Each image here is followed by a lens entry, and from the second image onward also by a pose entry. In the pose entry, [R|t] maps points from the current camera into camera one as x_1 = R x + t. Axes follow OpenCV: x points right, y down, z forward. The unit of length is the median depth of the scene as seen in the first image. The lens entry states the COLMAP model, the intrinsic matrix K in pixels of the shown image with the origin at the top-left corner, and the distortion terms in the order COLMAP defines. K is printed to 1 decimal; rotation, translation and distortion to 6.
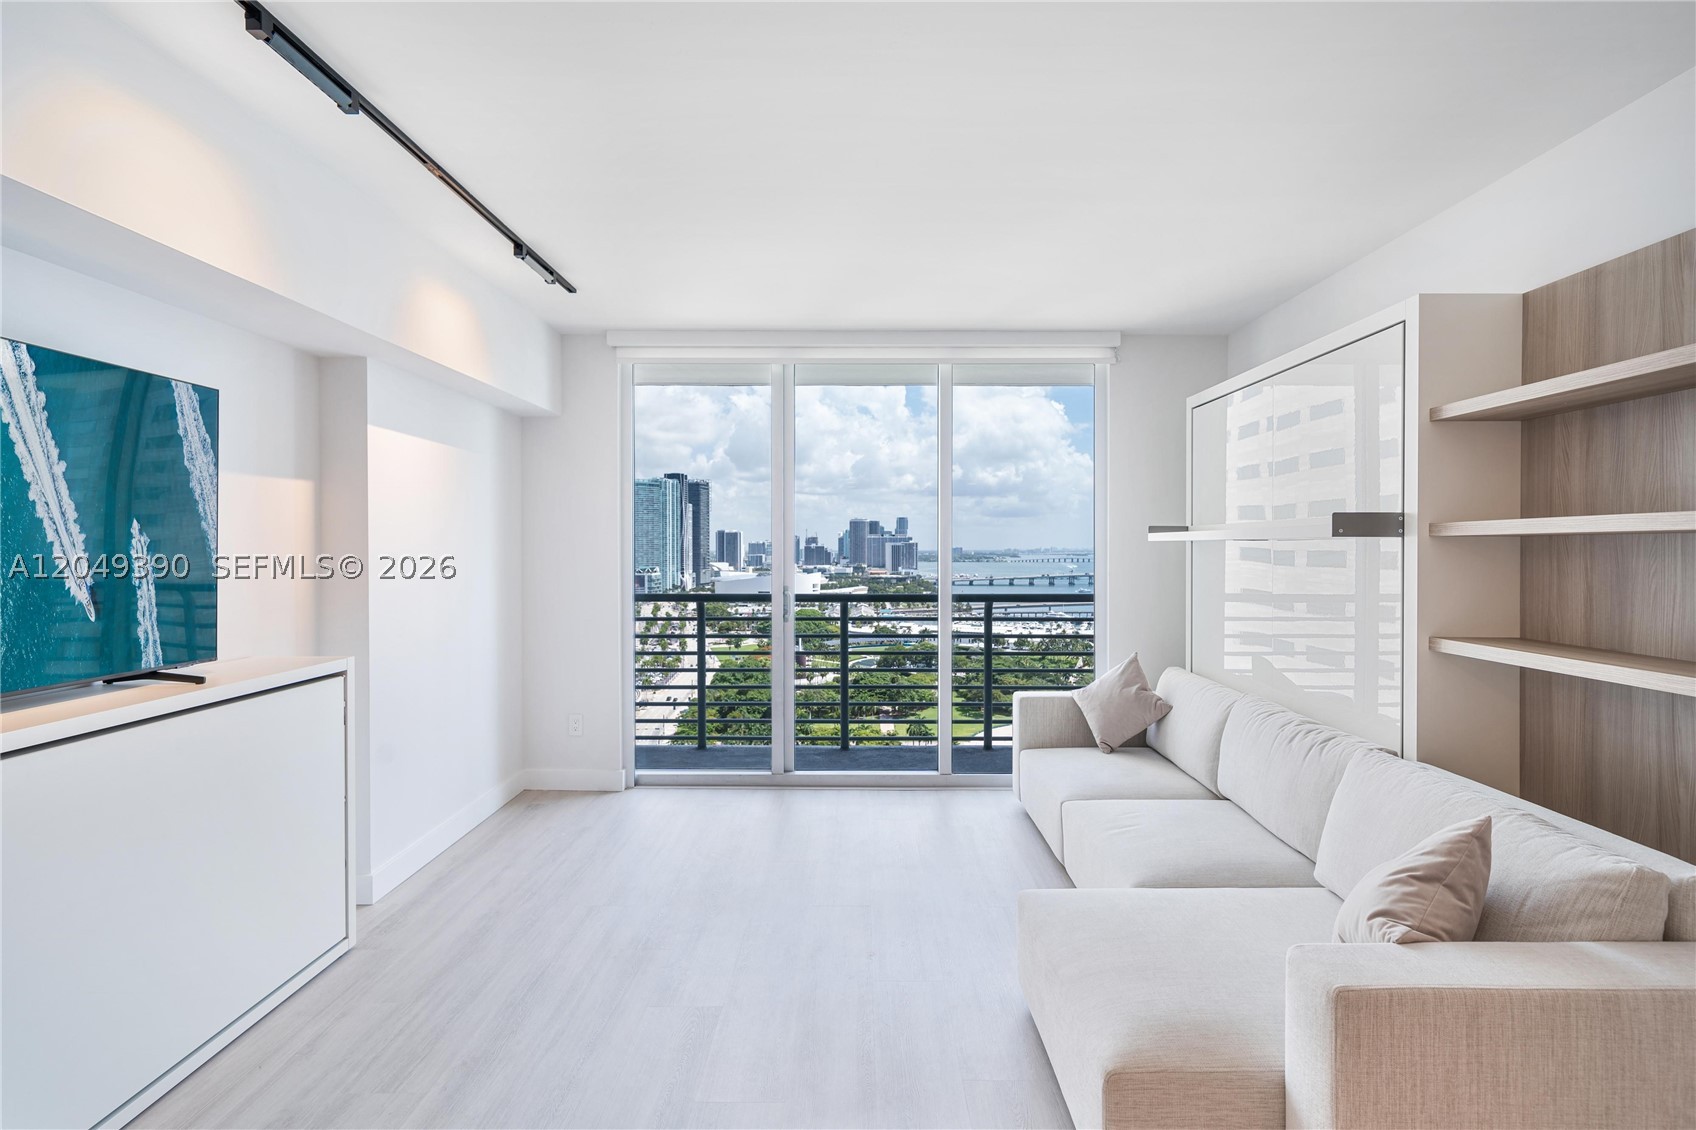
lens RADIAL K [[797.0, 0, 865.2], [0, 797.0, 551.8], [0, 0, 1]] dist [-0.003728, 0.001223]
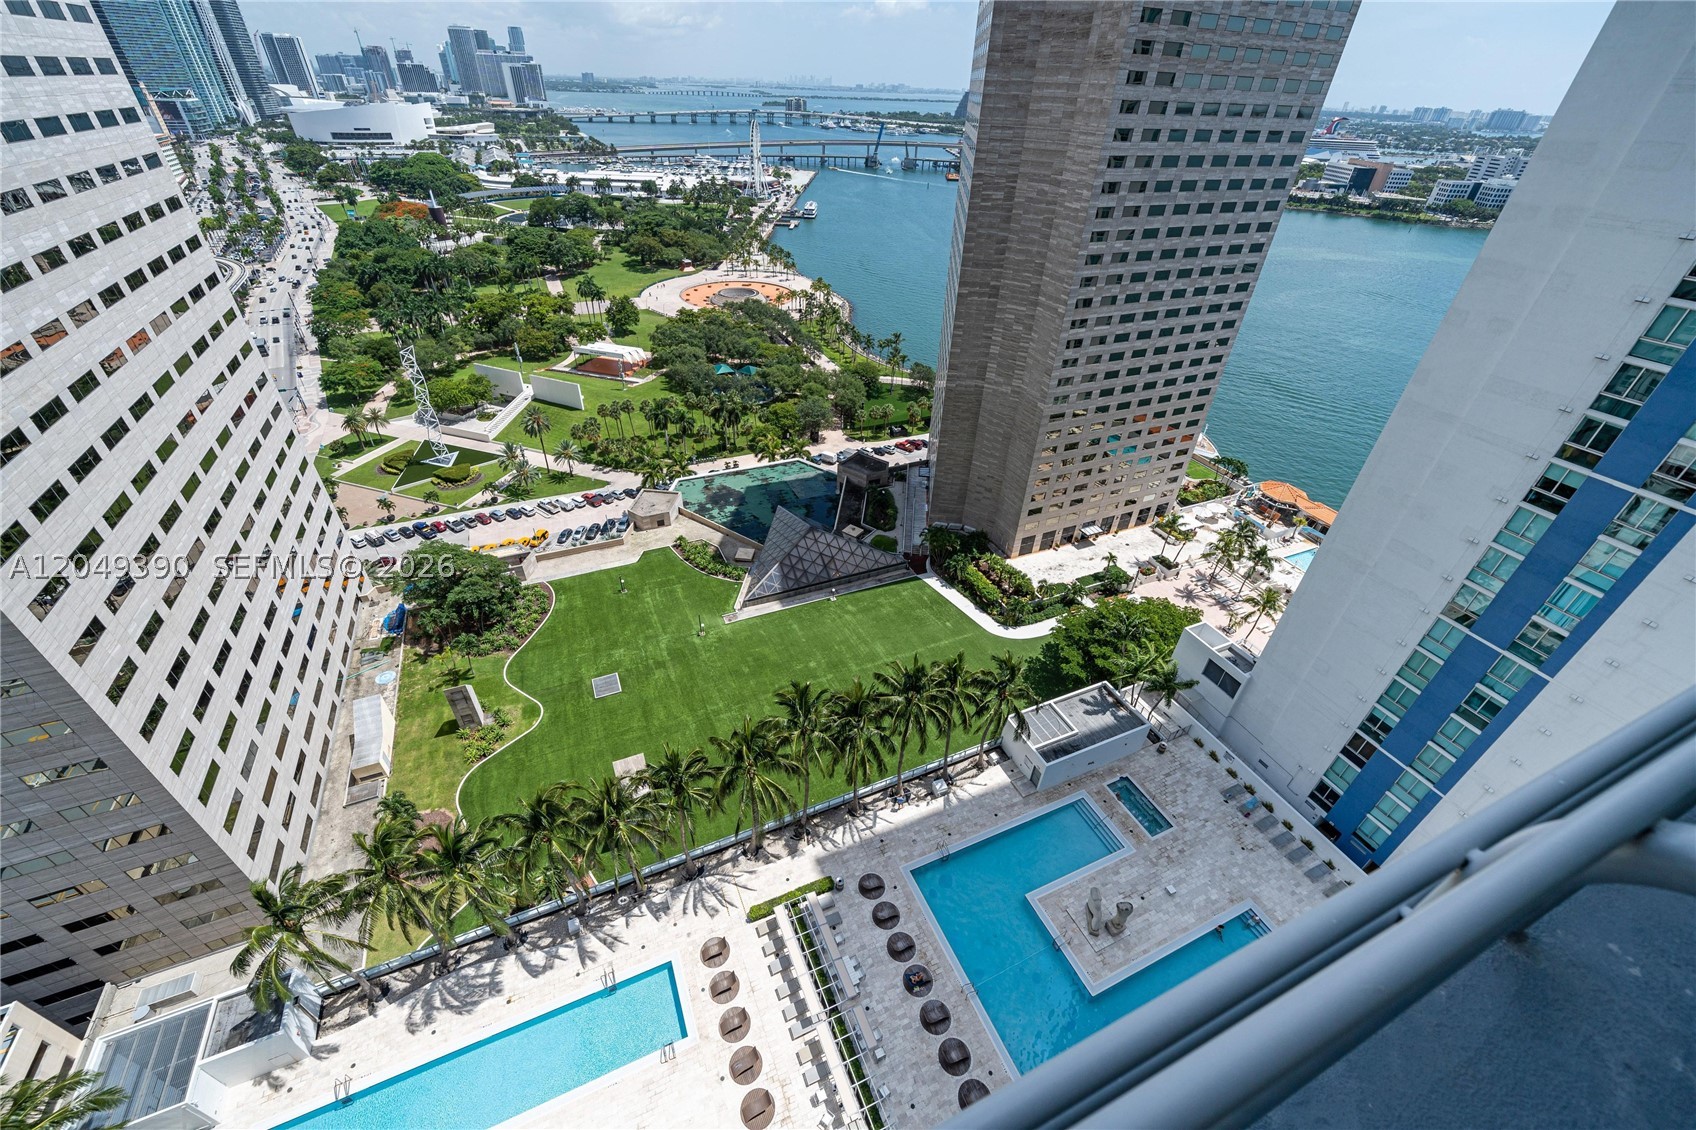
lens RADIAL K [[650.6, 0, 839.6], [0, 650.6, 560.0], [0, 0, 1]] dist [0.001541, -0.001681]
pose [[0.911740, -0.218507, 0.347829, -0.133315], [-0.029900, 0.809227, 0.586735, 0.003031], [-0.409678, -0.545350, 0.731271, 0.975584]]
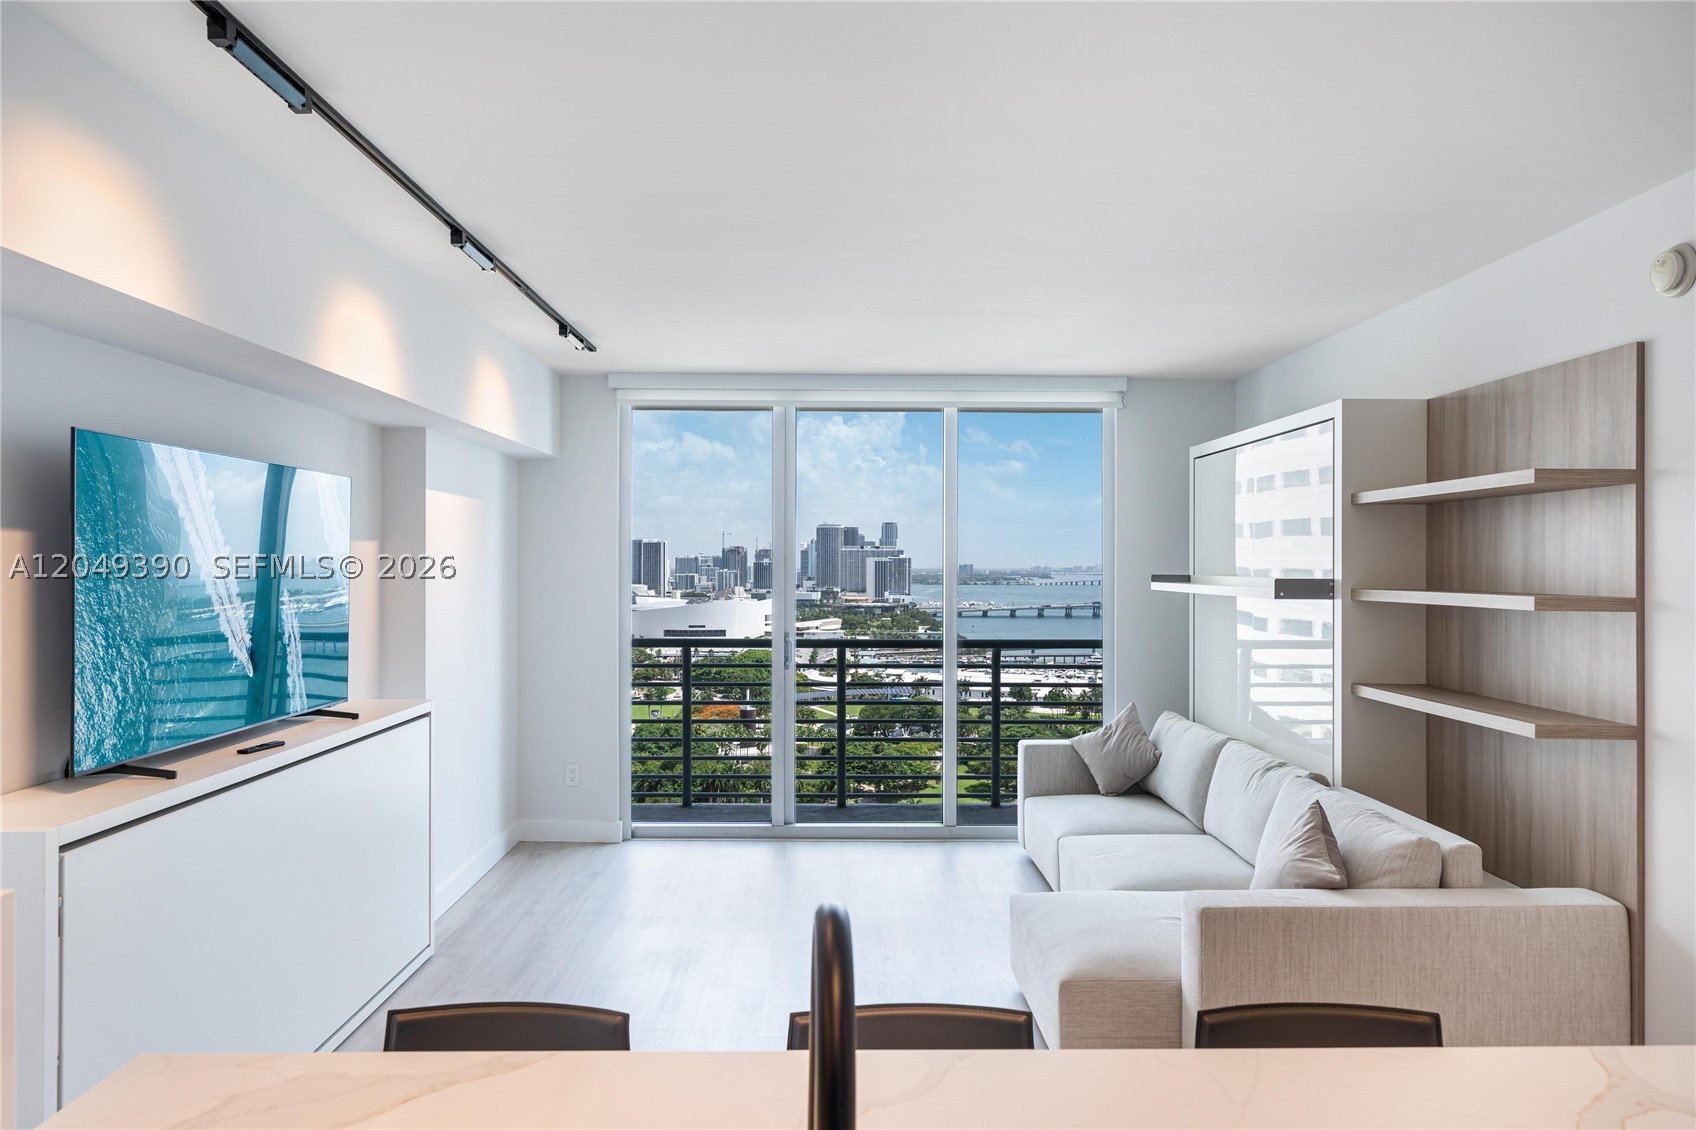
lens RADIAL K [[1119.4, 0, 857.7], [0, 1119.4, 553.7], [0, 0, 1]] dist [-0.008145, -0.004719]
pose [[0.999825, 0.003334, 0.018390, -0.037968], [-0.003076, 0.999897, -0.014054, -0.033921], [-0.018435, 0.013995, 0.999732, -0.366361]]
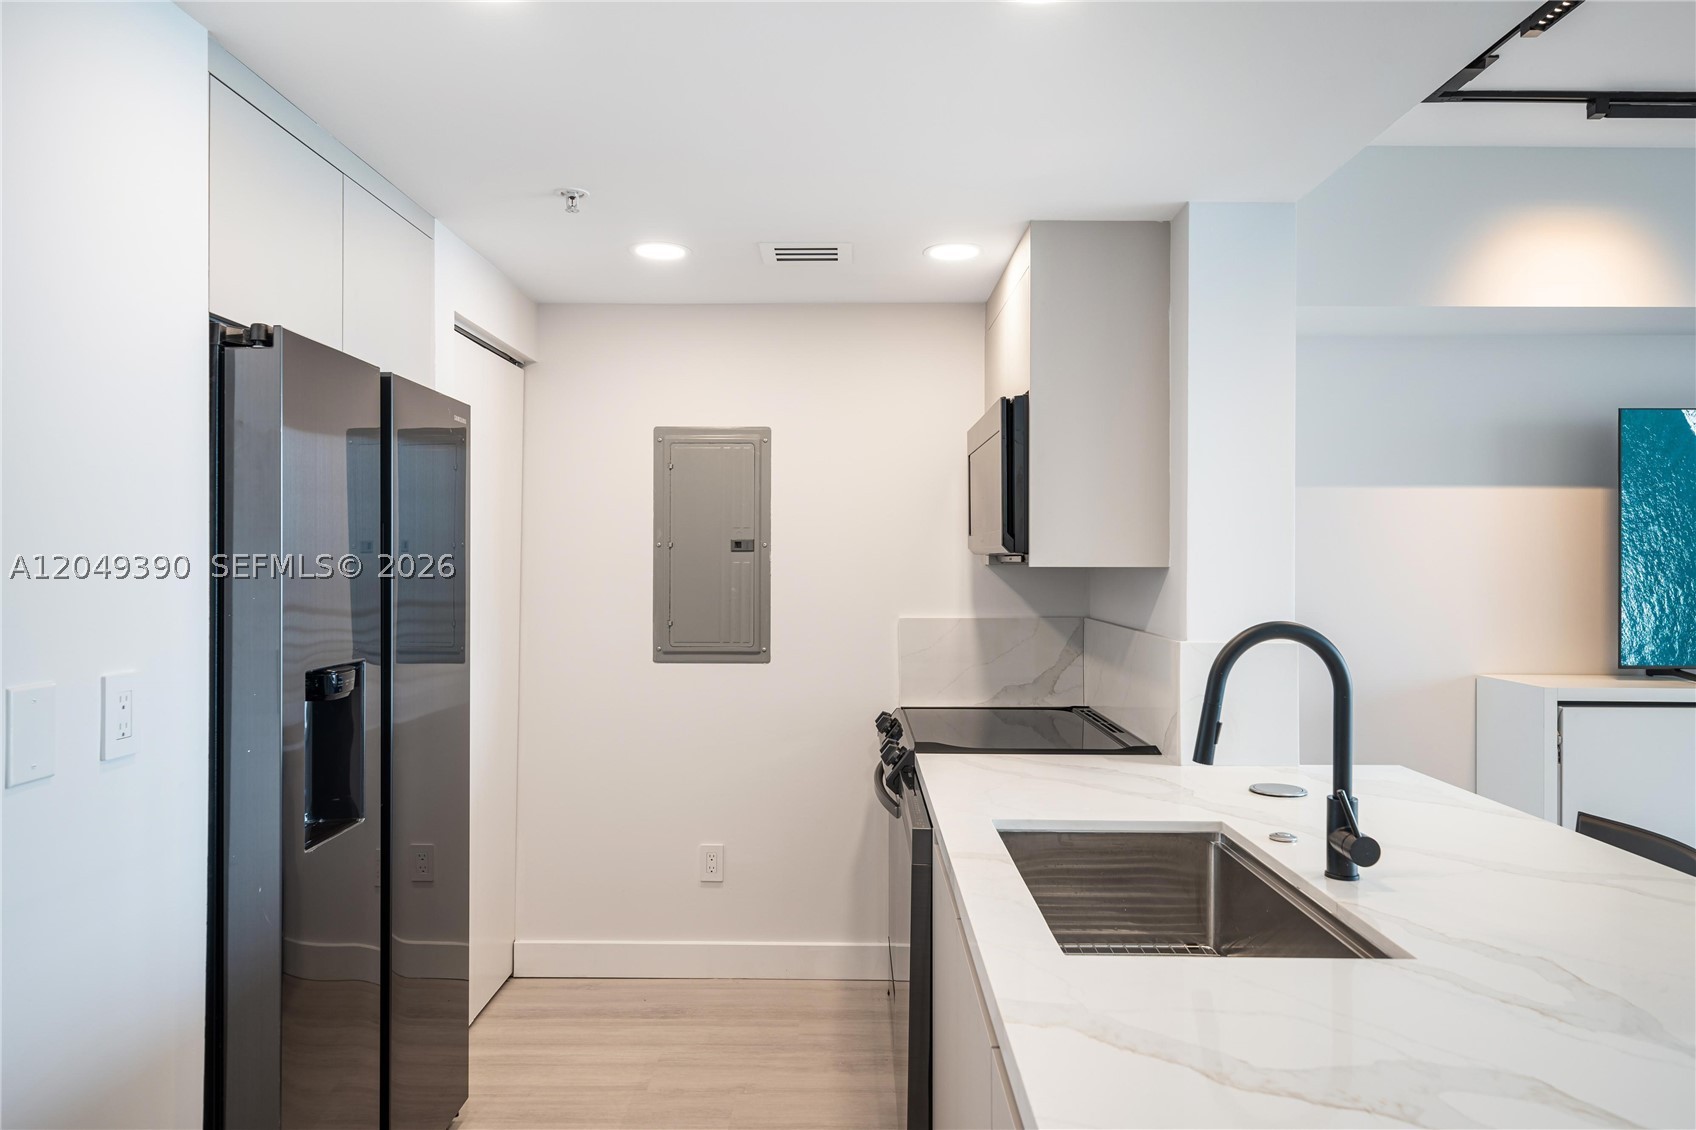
lens RADIAL K [[1095.7, 0, 840.0], [0, 1095.7, 565.7], [0, 0, 1]] dist [0.005124, -0.004122]
pose [[-0.007196, 0.006976, -0.999950, 0.334066], [-0.005094, 0.999962, 0.007012, 0.000094], [0.999961, 0.005144, -0.007160, -0.316604]]
